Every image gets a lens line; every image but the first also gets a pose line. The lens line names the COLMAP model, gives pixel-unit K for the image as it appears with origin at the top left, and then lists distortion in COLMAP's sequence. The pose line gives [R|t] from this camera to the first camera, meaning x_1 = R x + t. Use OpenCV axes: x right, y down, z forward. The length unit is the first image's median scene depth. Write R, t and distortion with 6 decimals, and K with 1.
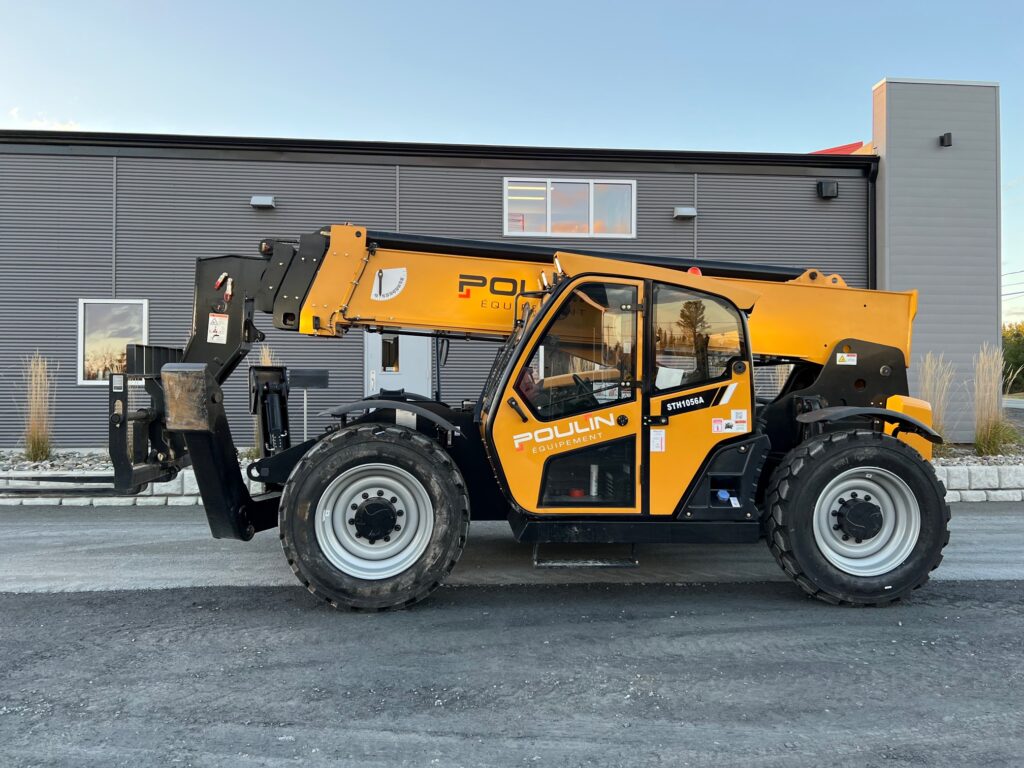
lens RADIAL K [[817.8, 0, 511.6], [0, 817.8, 366.7], [0, 0, 1]] dist [0.080330, -0.119970]
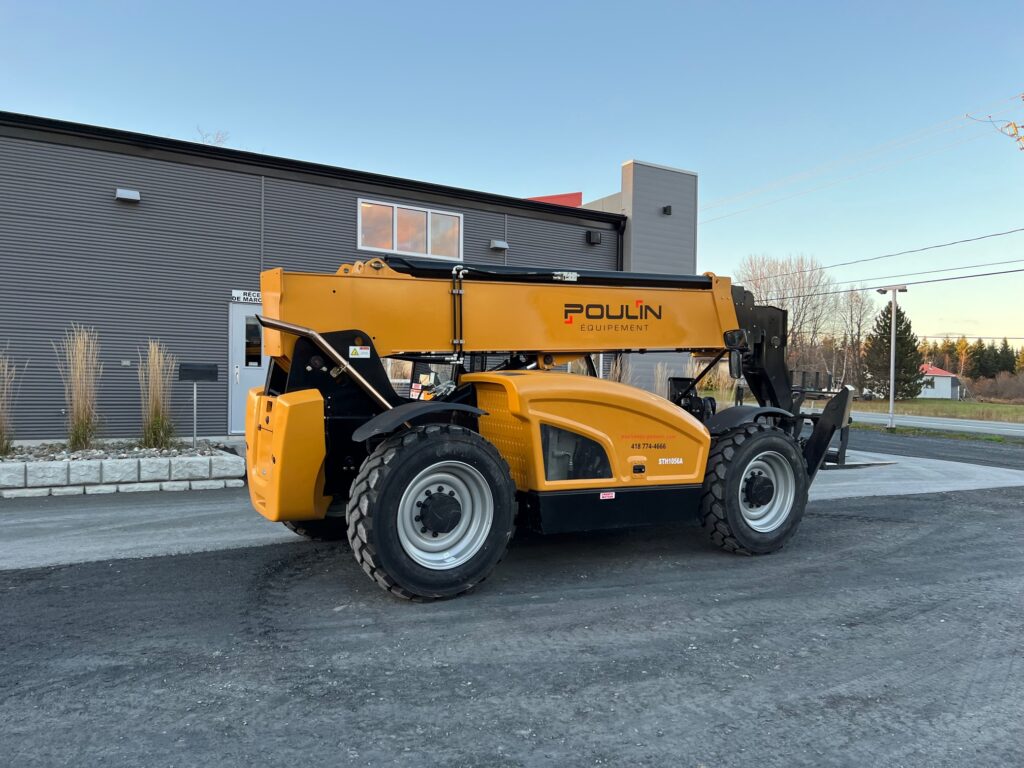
lens RADIAL K [[822.9, 0, 512.0], [0, 822.9, 384.0], [0, 0, 1]] dist [0.055700, -0.004453]
pose [[0.881970, 0.008275, 0.471232, -0.361352], [-0.016307, 0.999783, 0.012964, 0.008826], [-0.471023, -0.019118, 0.881914, -0.120723]]
